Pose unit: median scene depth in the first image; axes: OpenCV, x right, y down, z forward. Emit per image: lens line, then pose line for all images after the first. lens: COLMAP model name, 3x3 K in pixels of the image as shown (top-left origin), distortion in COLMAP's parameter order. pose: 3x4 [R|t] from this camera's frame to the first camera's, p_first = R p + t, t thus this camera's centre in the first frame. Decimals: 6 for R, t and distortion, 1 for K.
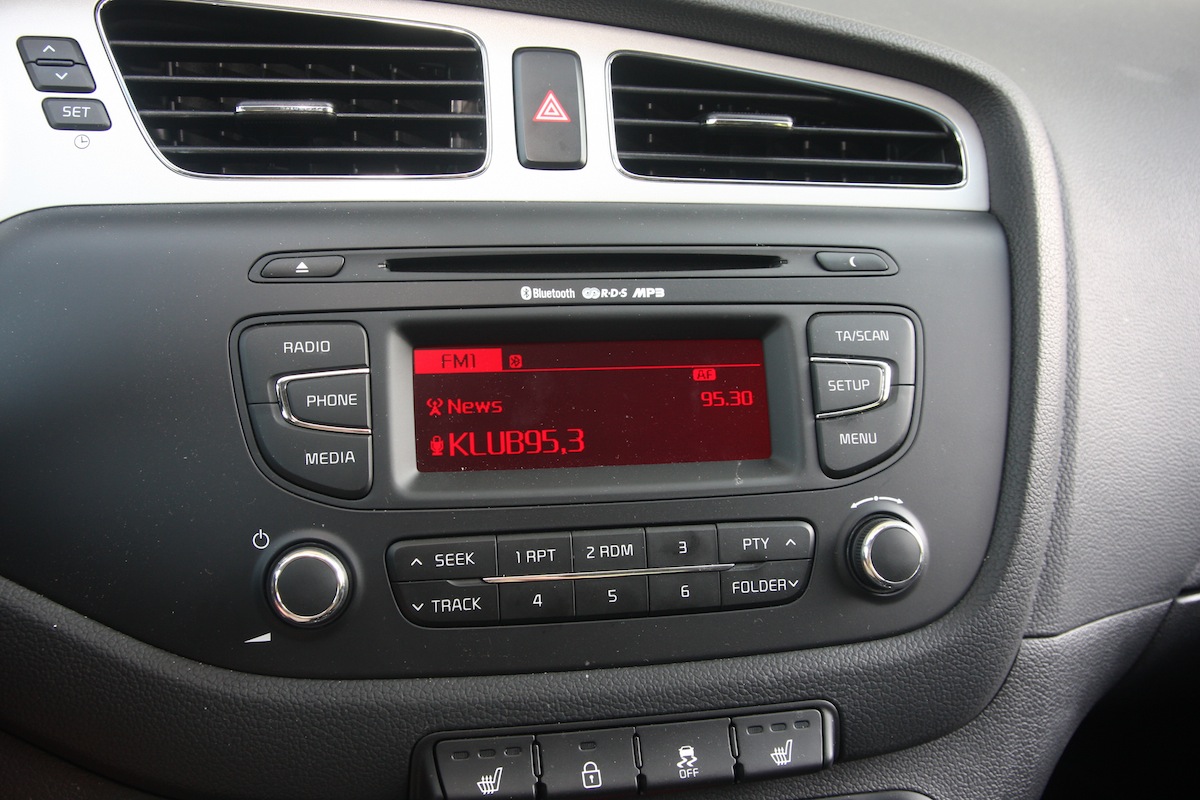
lens RADIAL K [[1269.1, 0, 600.0], [0, 1269.1, 400.0], [0, 0, 1]] dist [-0.138123, 0.305553]
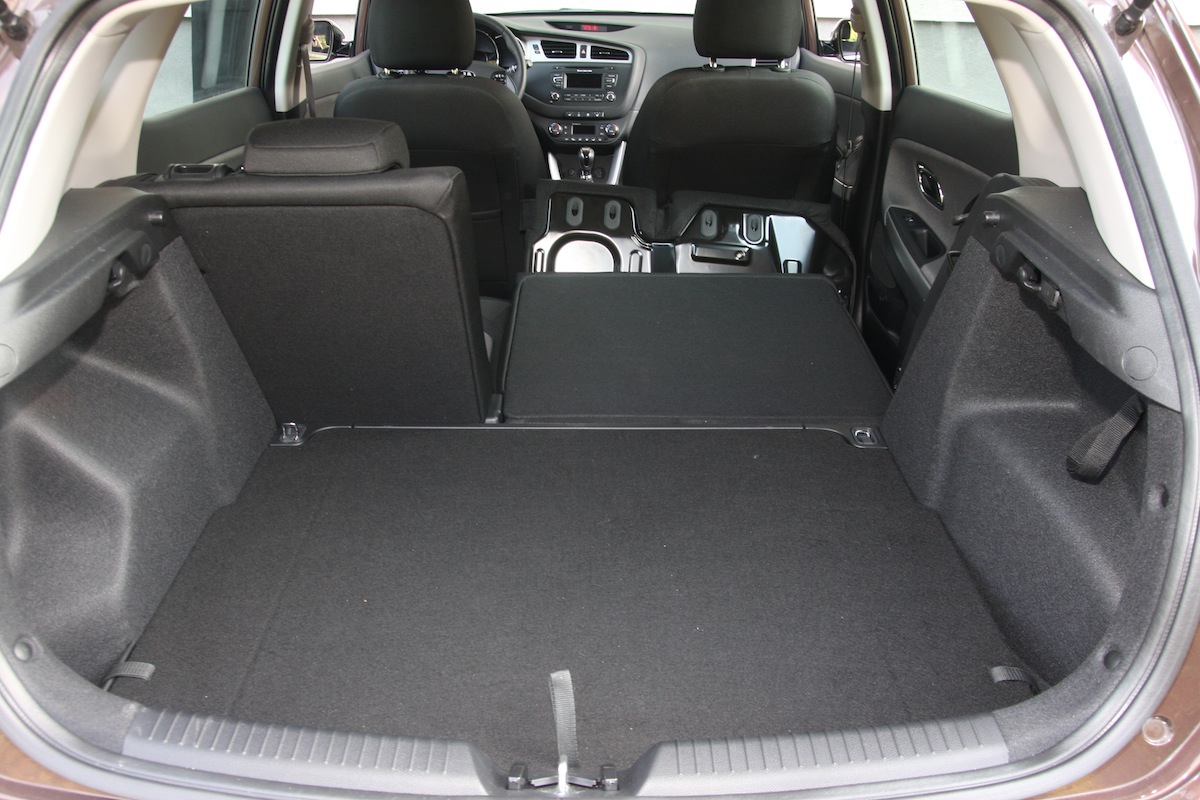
lens RADIAL K [[900.6, 0, 600.0], [0, 900.6, 400.0], [0, 0, 1]] dist [-0.133444, 0.082674]
pose [[0.954701, 0.119180, -0.272659, 2.399828], [-0.056865, 0.972475, 0.225961, 0.885250], [0.292084, -0.200221, 0.935200, -6.234383]]
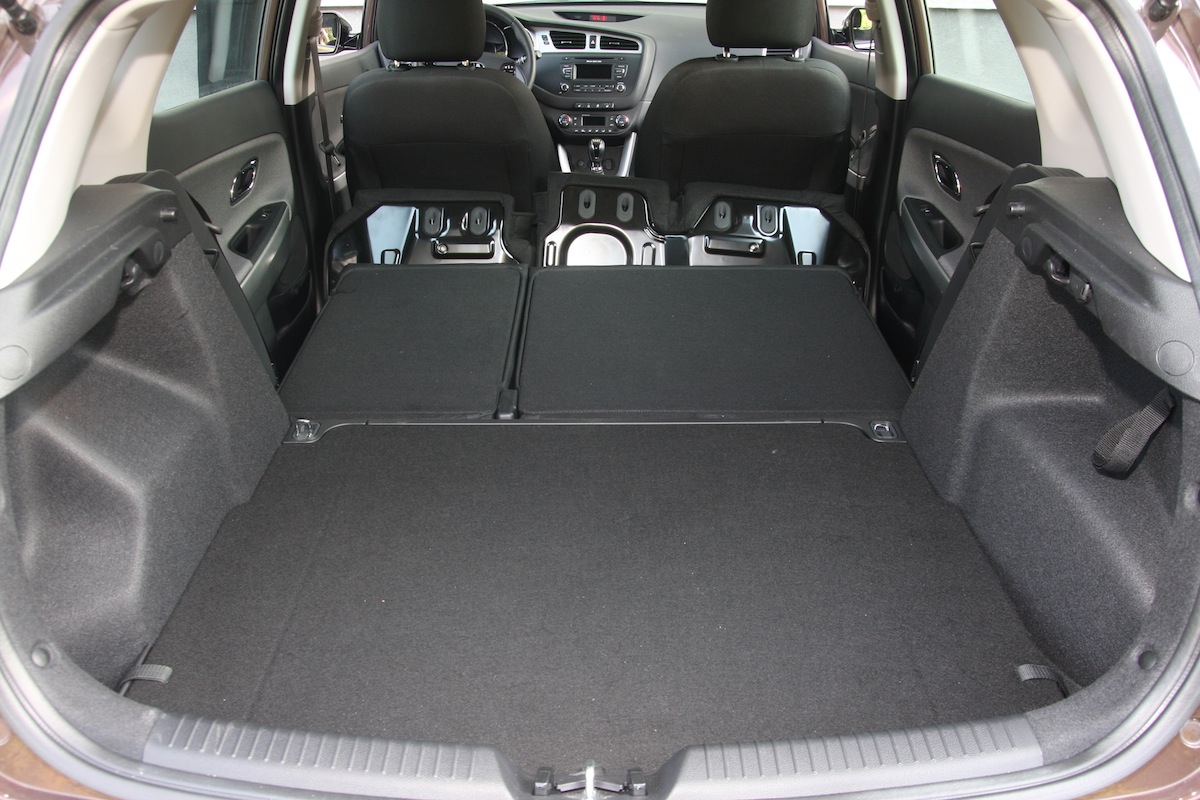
lens RADIAL K [[900.6, 0, 600.0], [0, 900.6, 400.0], [0, 0, 1]] dist [-0.133444, 0.082674]
pose [[0.953731, 0.116324, -0.277246, 2.336008], [-0.049768, 0.970482, 0.235983, 0.879199], [0.296513, -0.211267, 0.931368, -6.202043]]
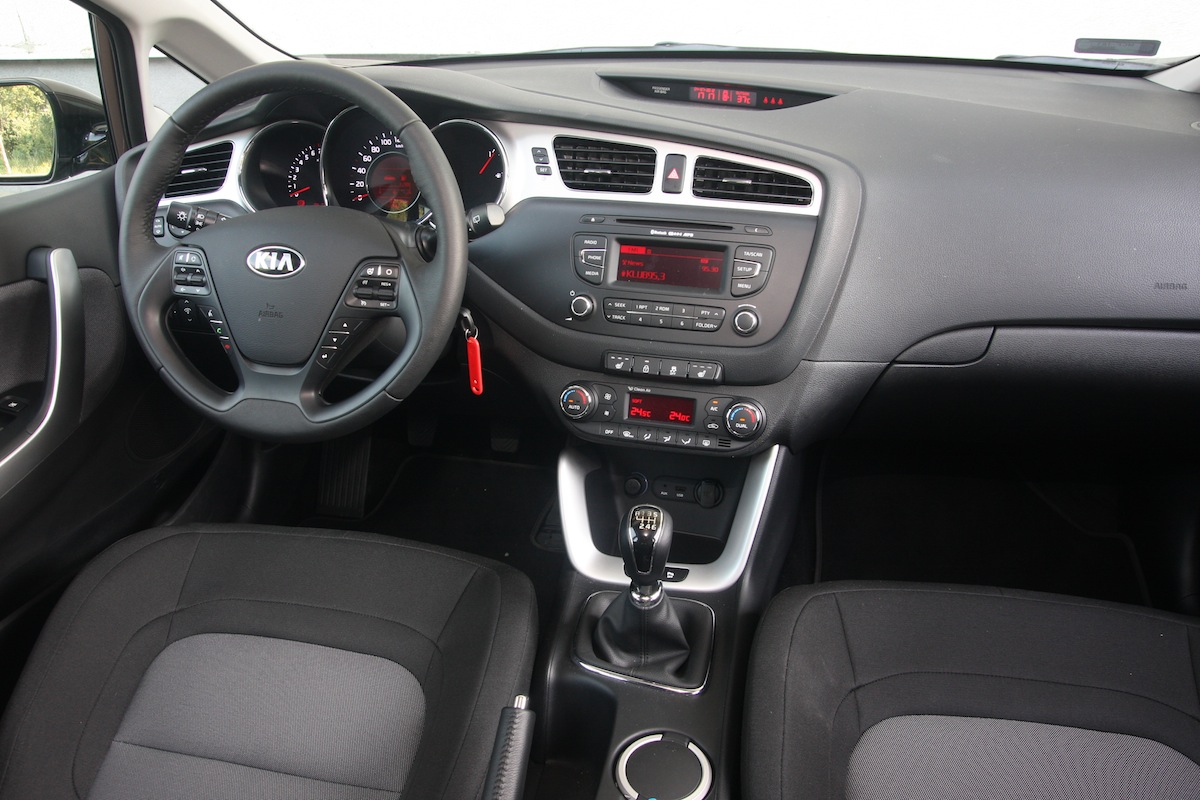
lens RADIAL K [[900.6, 0, 600.0], [0, 900.6, 400.0], [0, 0, 1]] dist [-0.133444, 0.082674]
pose [[0.877975, 0.174693, -0.445693, 0.974514], [-0.088606, 0.974252, 0.207321, -0.131065], [0.470435, -0.142532, 0.870848, -1.242808]]
